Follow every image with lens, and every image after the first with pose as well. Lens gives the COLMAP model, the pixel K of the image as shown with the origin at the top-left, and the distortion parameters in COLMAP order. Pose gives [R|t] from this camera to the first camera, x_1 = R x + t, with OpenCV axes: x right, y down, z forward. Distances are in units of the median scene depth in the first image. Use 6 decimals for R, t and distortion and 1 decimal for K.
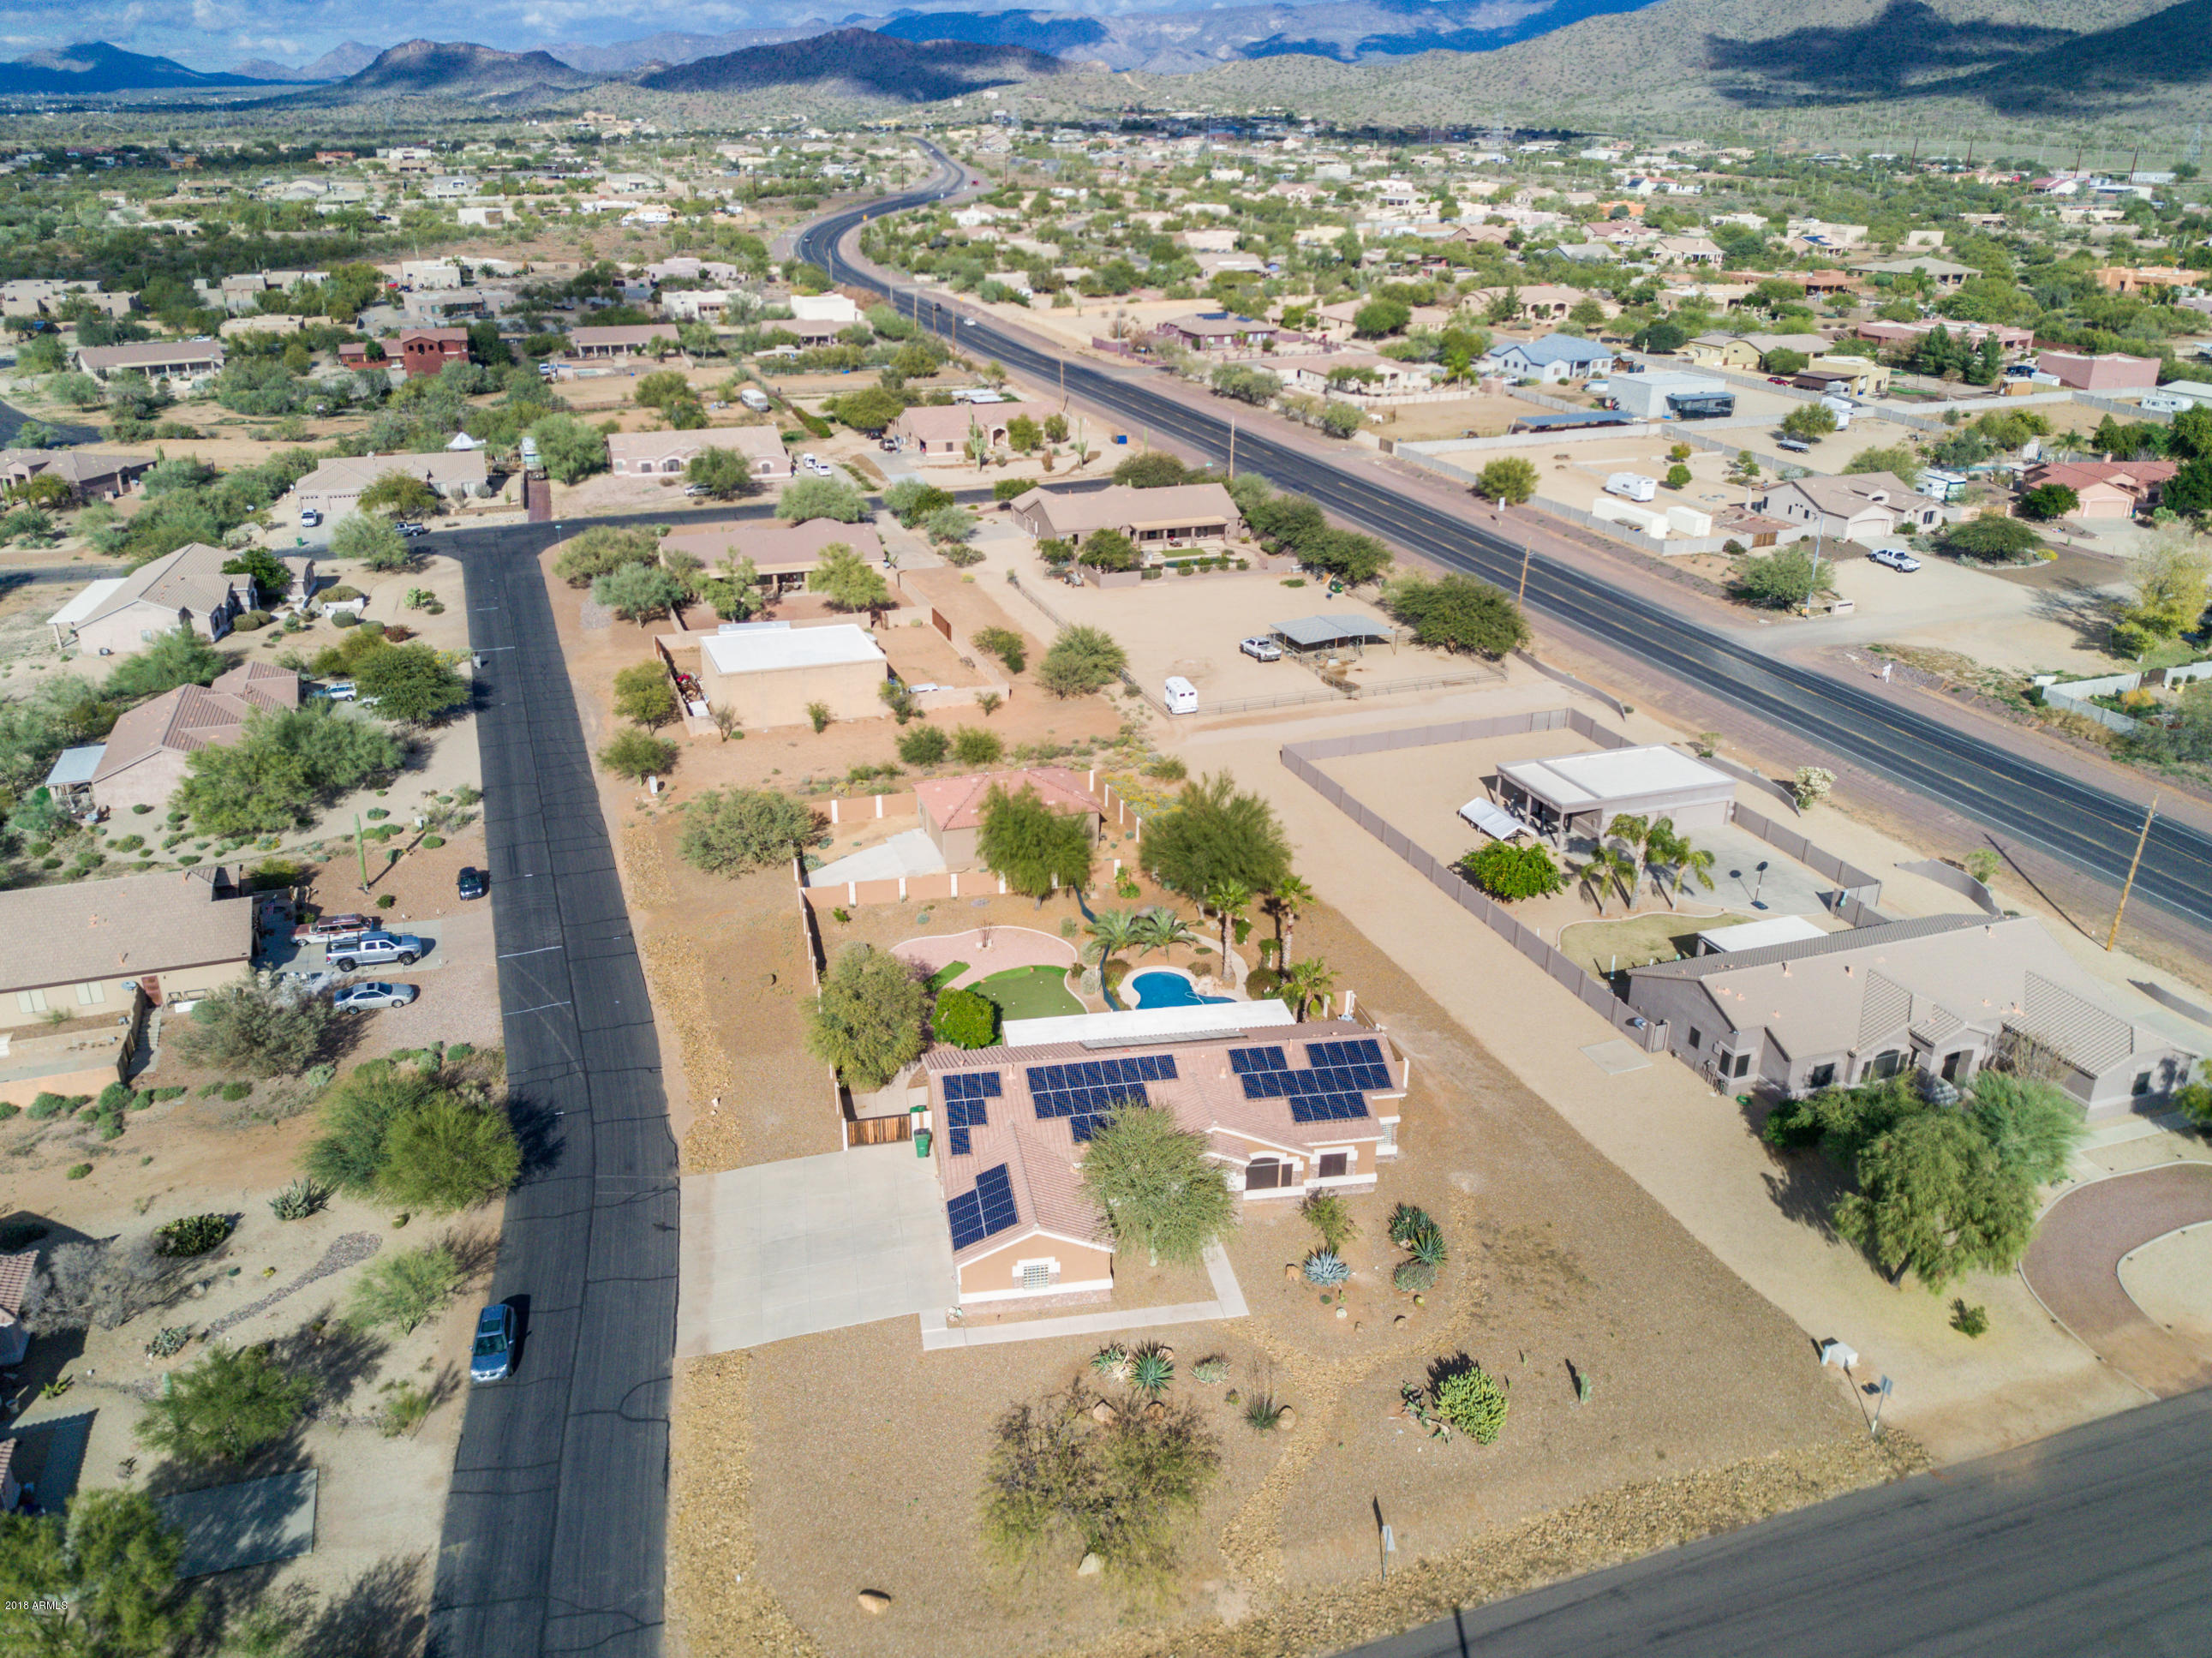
lens RADIAL K [[1682.9, 0, 1125.6], [0, 1682.9, 873.7], [0, 0, 1]] dist [0.017669, -0.004233]
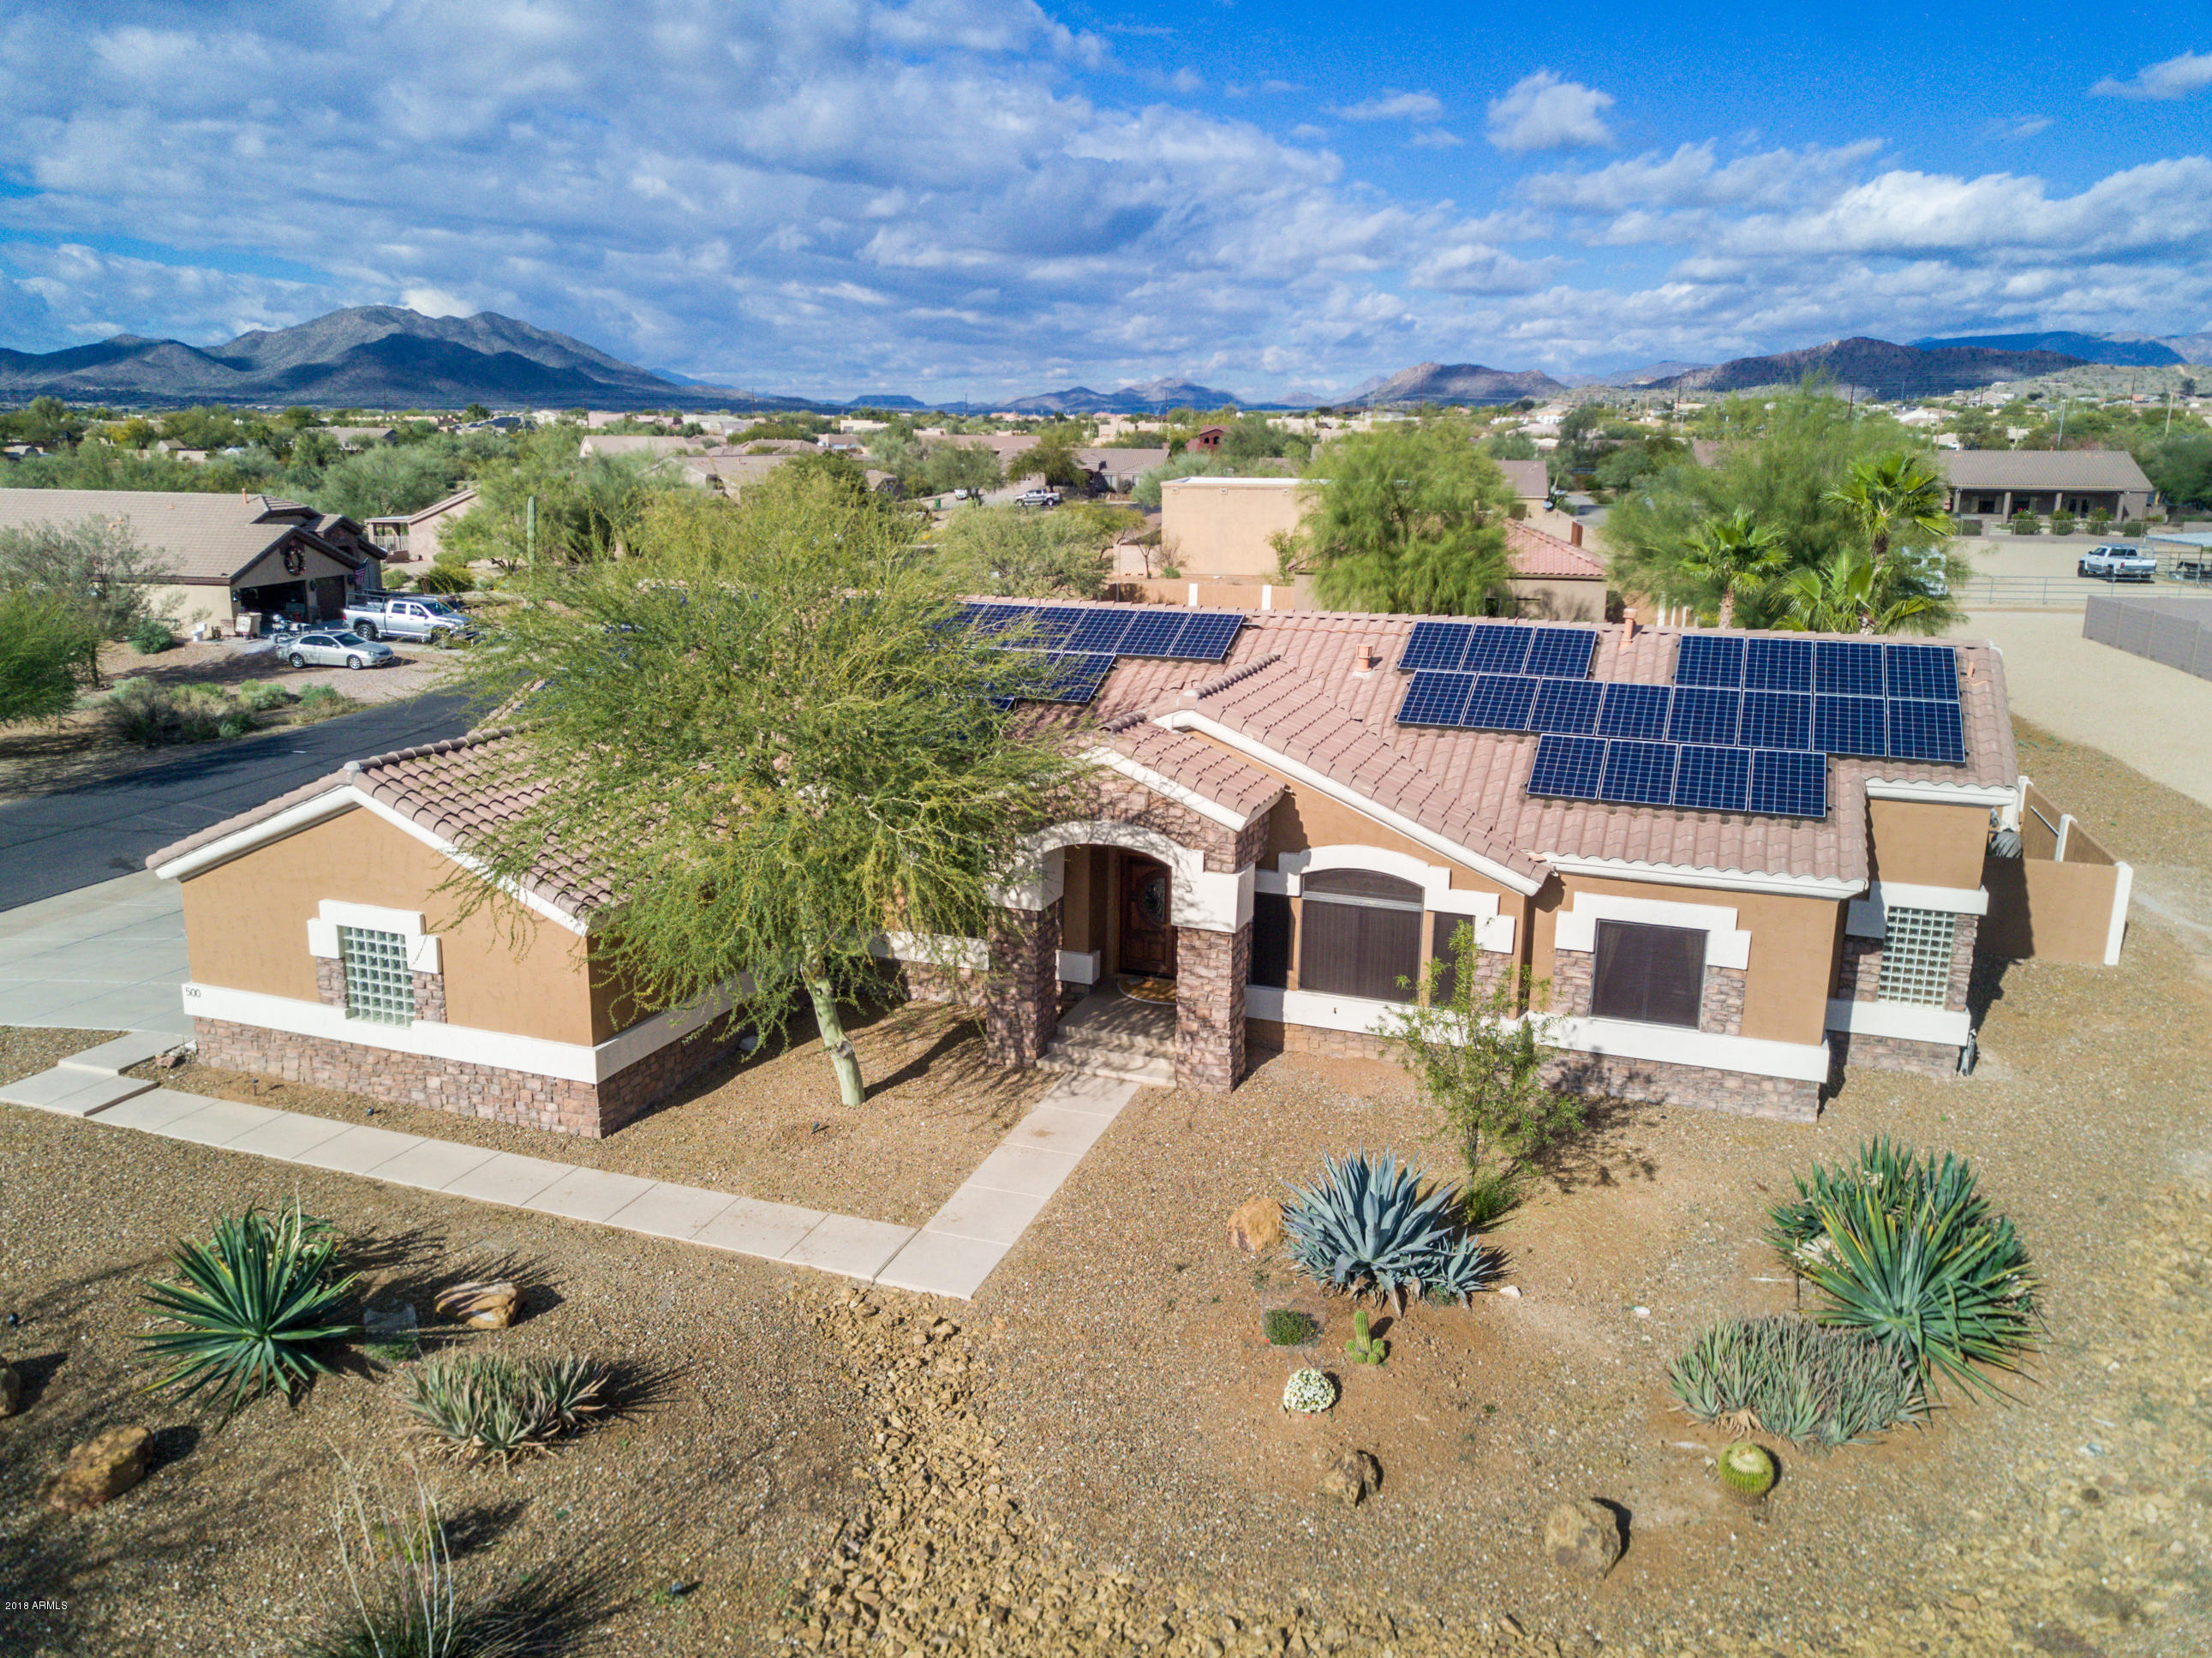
lens RADIAL K [[1693.0, 0, 1096.5], [0, 1693.0, 869.4], [0, 0, 1]] dist [0.006787, -0.000347]
pose [[0.849149, 0.118235, -0.514750, 0.162385], [-0.208816, 0.970368, -0.121583, 0.182460], [0.485121, 0.210730, 0.848676, 0.636988]]
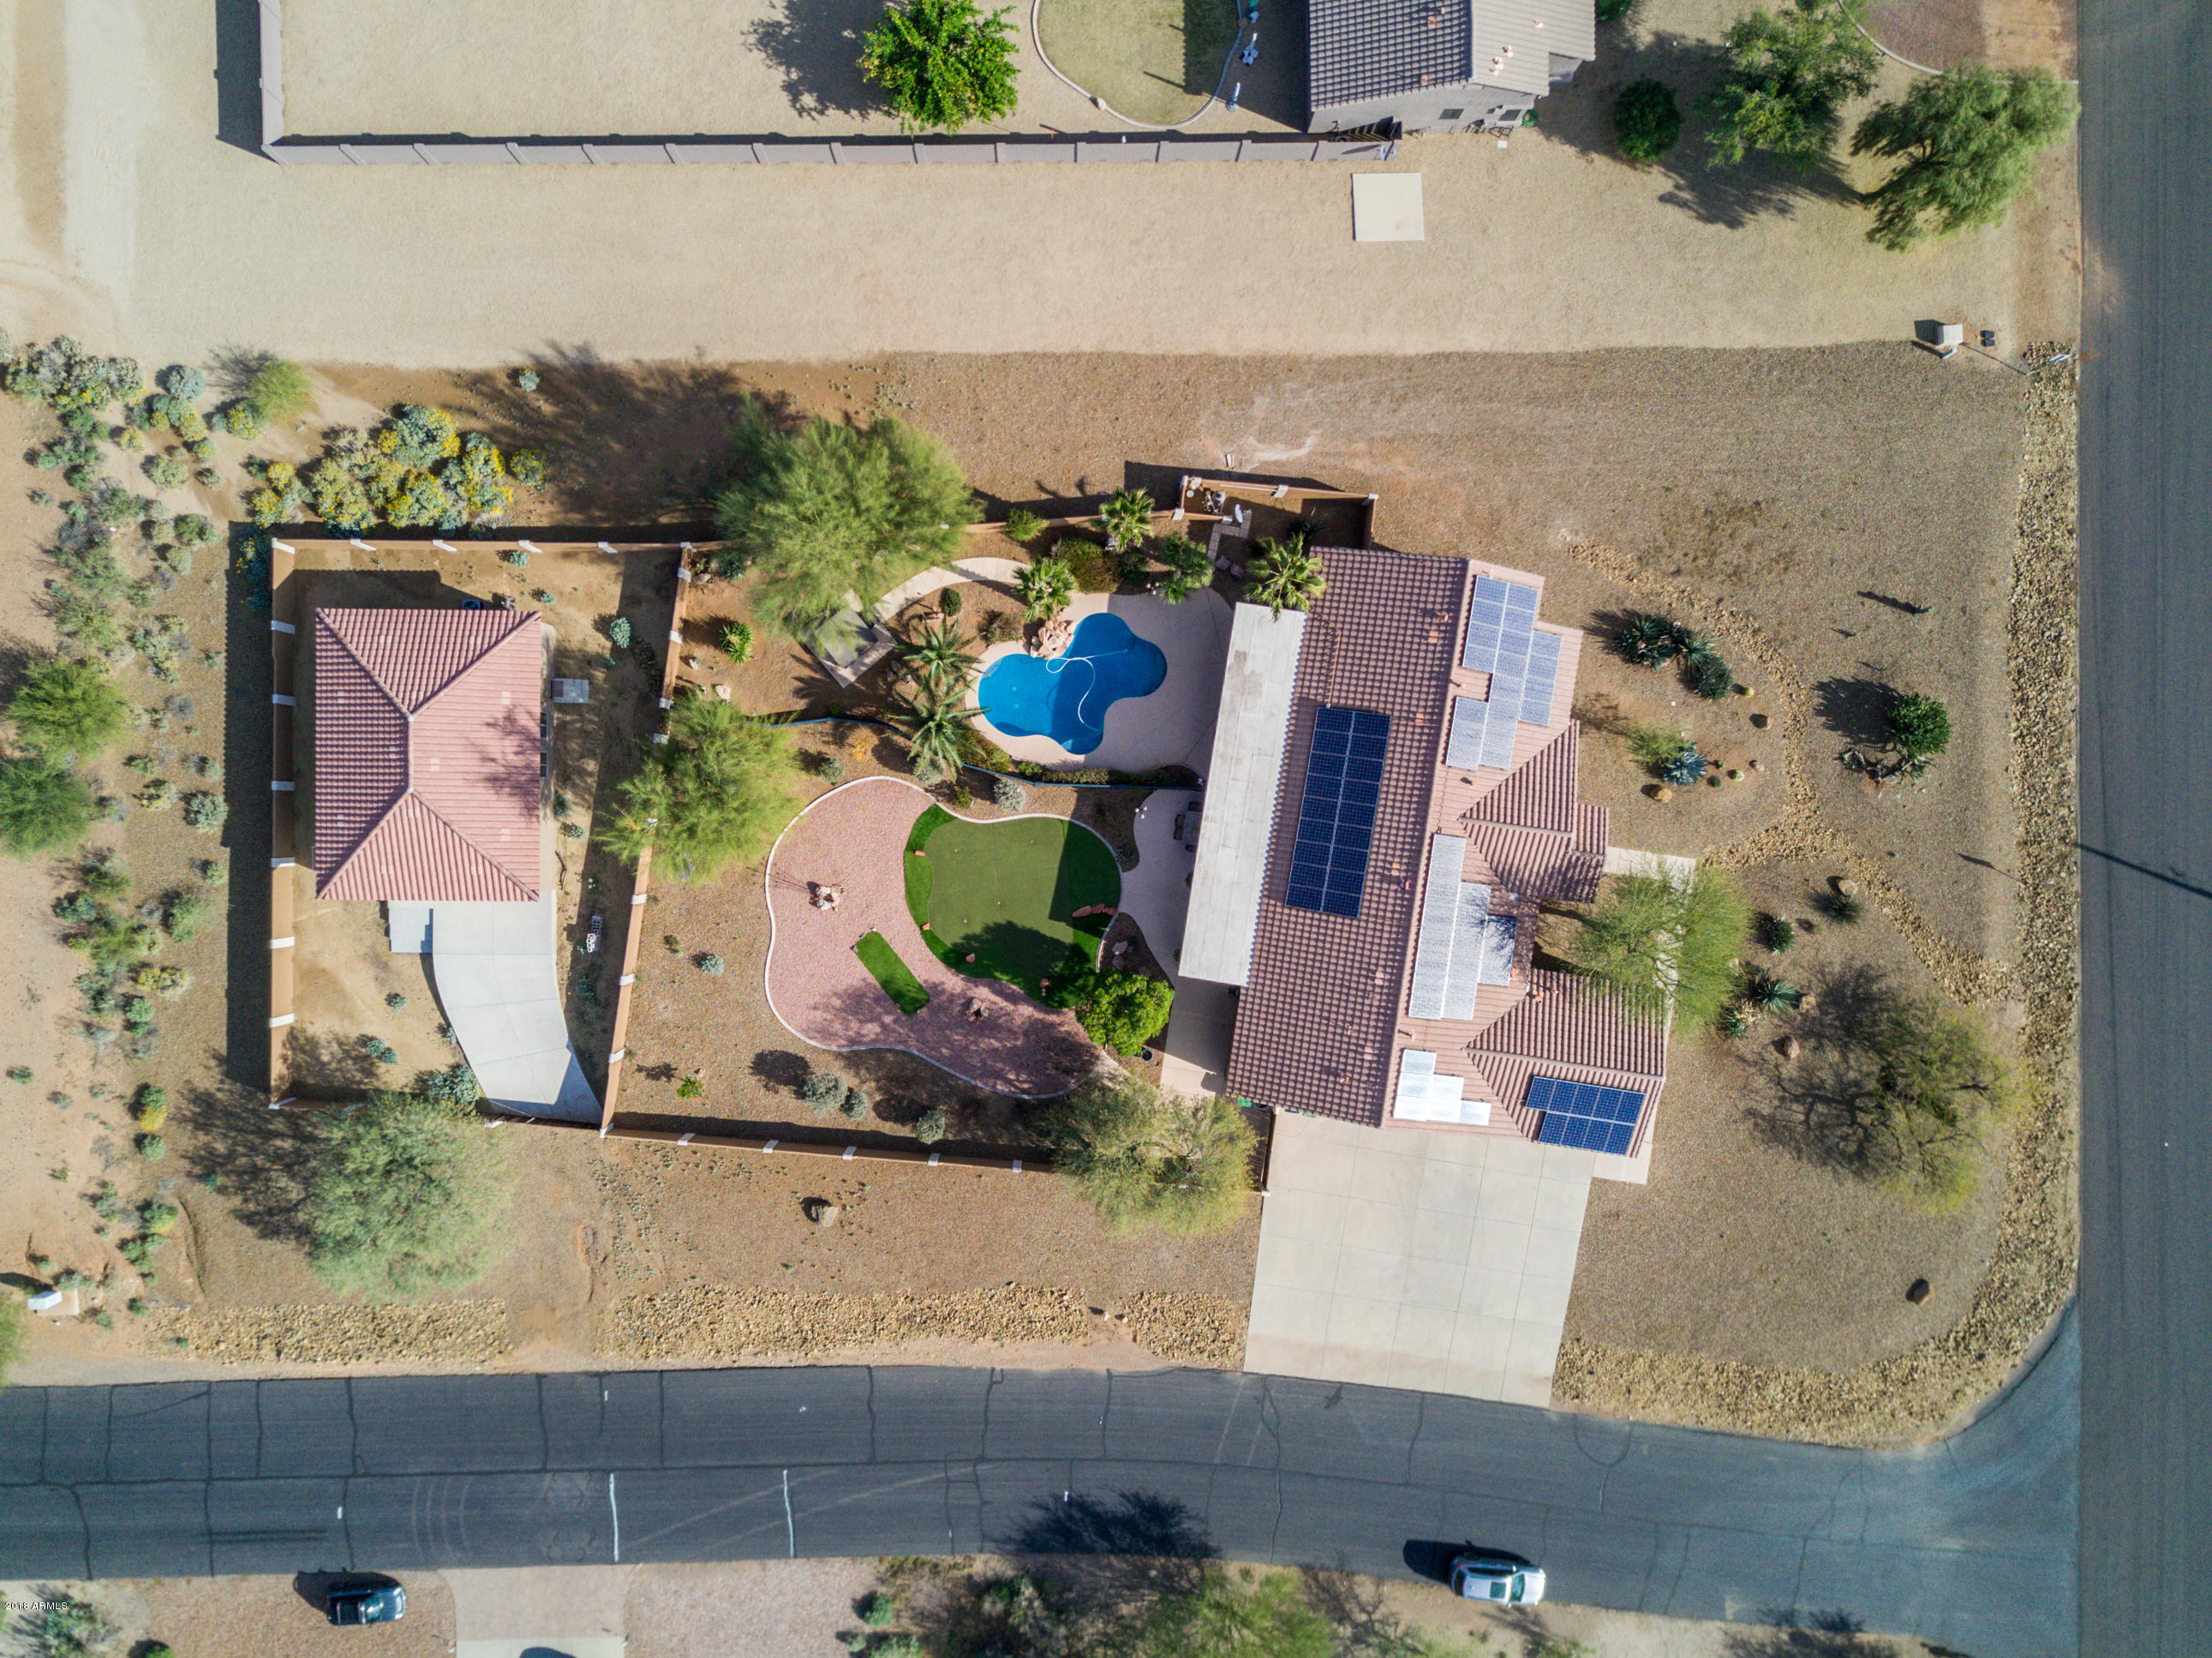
lens RADIAL K [[1720.5, 0, 1076.7], [0, 1720.5, 818.2], [0, 0, 1]] dist [0.022698, -0.033070]
pose [[0.339927, -0.940440, -0.004683, -0.017875], [0.383212, 0.133963, 0.913894, -0.641129], [-0.858835, -0.312452, 0.405926, 0.725633]]
